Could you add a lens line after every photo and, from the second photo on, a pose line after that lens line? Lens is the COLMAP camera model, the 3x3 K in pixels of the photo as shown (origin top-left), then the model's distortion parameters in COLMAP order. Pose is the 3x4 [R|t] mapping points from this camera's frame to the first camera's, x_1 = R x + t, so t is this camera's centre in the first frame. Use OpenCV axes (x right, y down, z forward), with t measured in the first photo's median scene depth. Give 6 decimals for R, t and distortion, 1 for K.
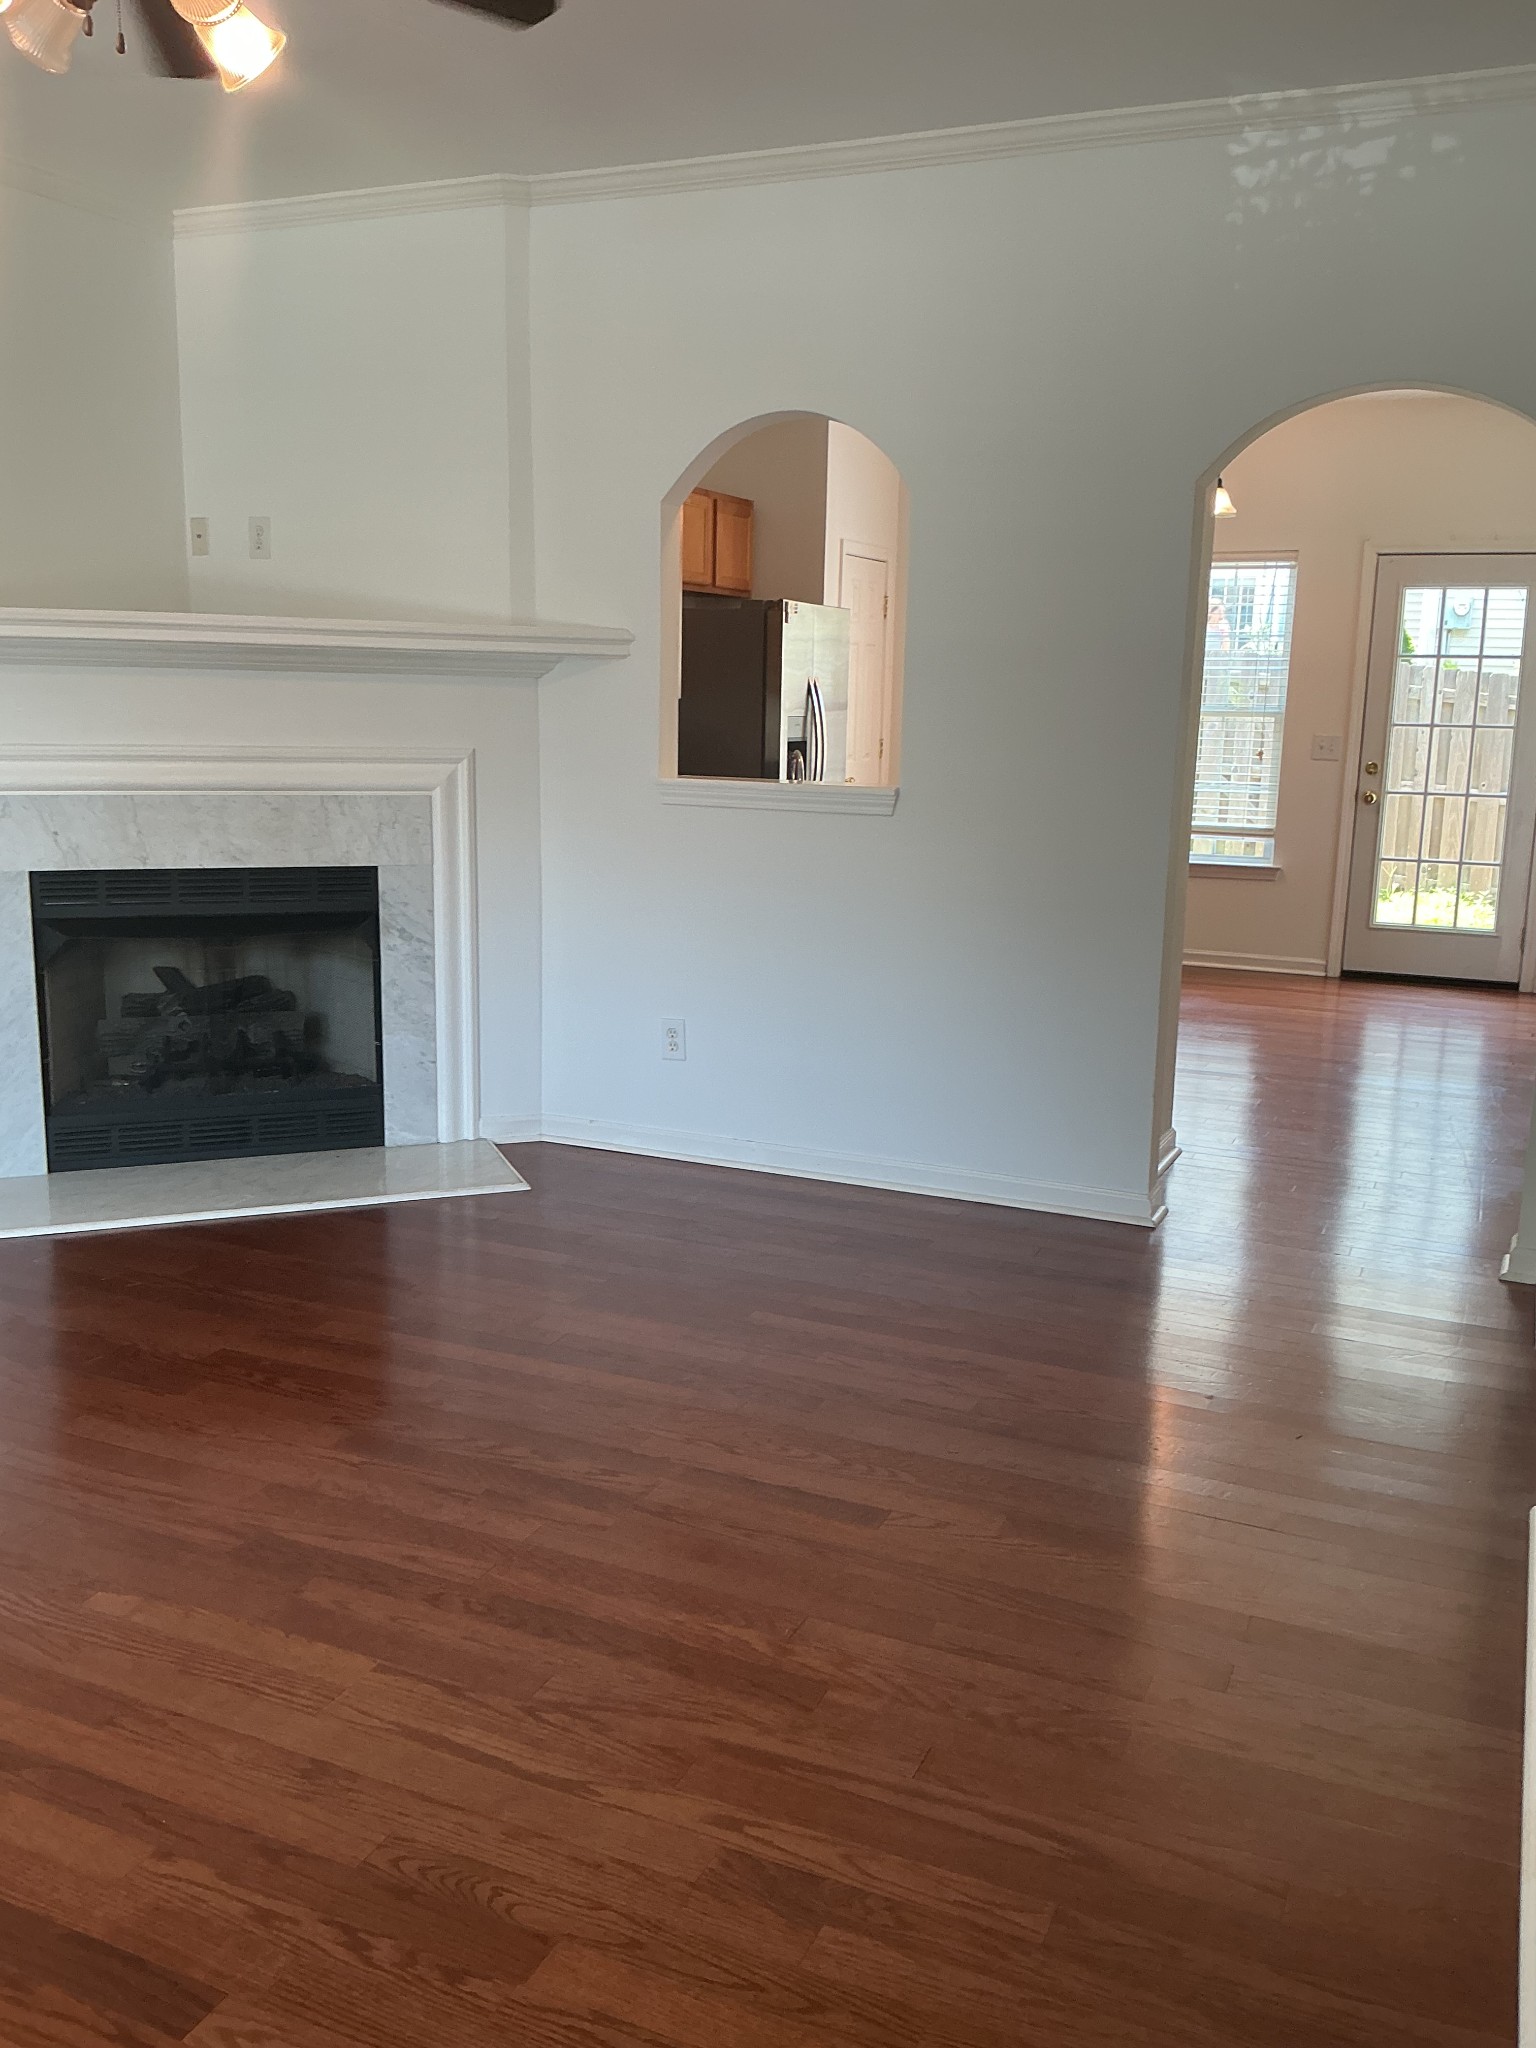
lens RADIAL K [[1783.2, 0, 760.1], [0, 1783.2, 978.1], [0, 0, 1]] dist [0.102051, -0.184613]
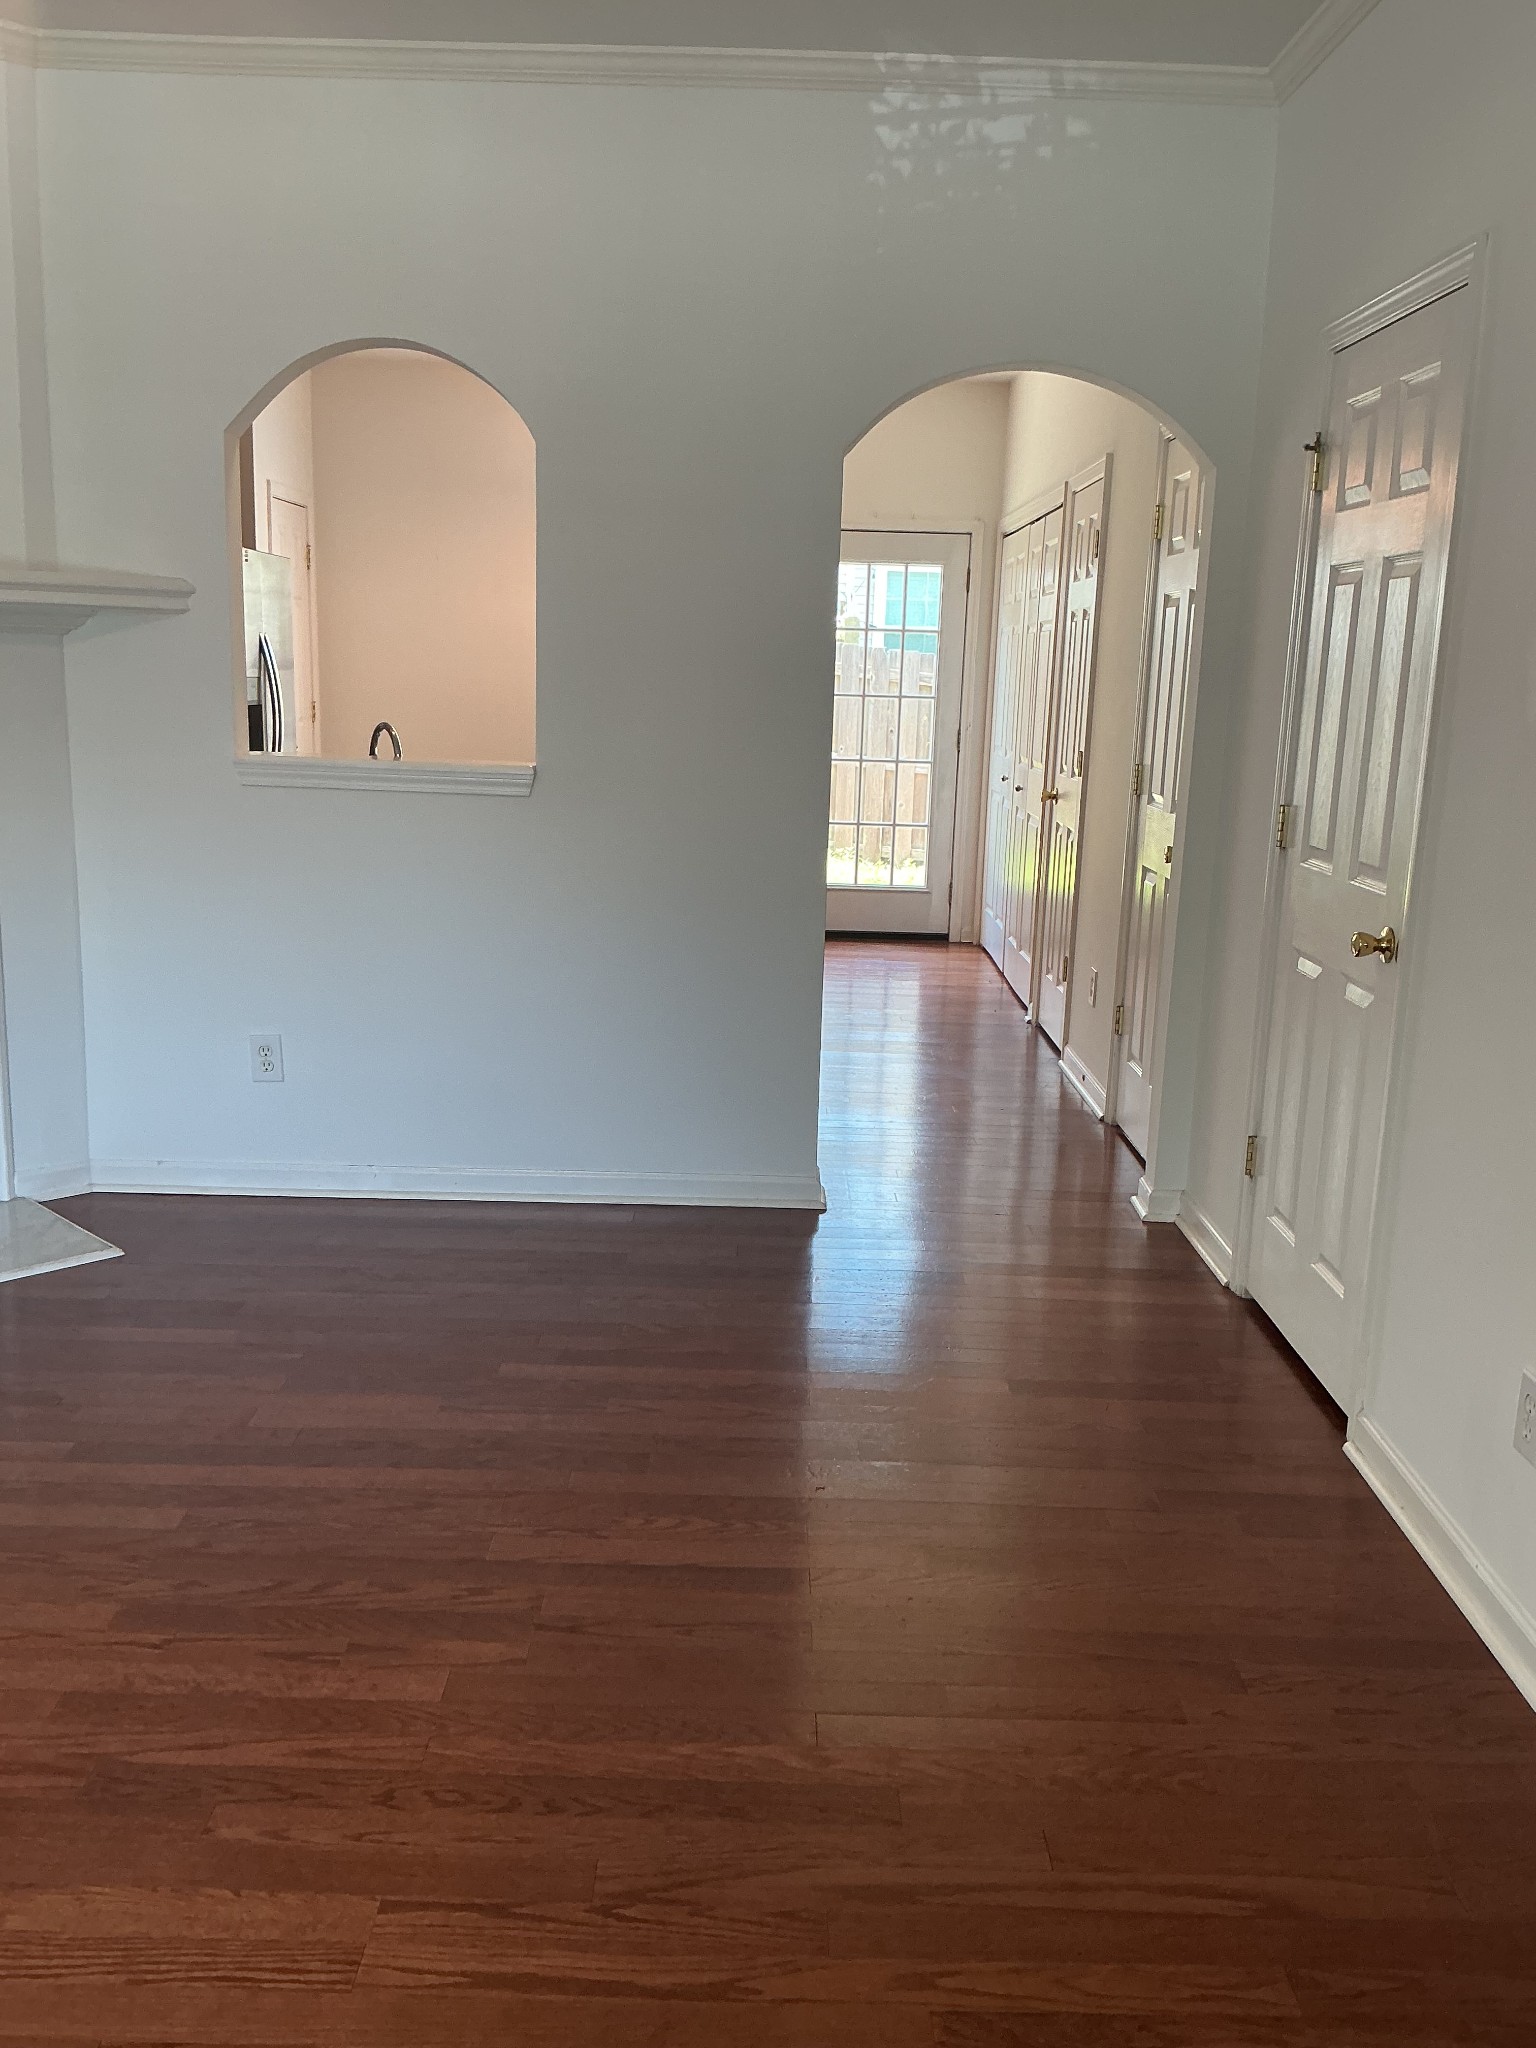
lens RADIAL K [[1783.2, 0, 789.6], [0, 1783.2, 980.4], [0, 0, 1]] dist [0.102051, -0.184613]
pose [[0.906606, -0.064023, 0.417094, -0.221988], [0.053416, 0.997884, 0.037066, -0.027350], [-0.418584, -0.011325, 0.908107, 0.131021]]
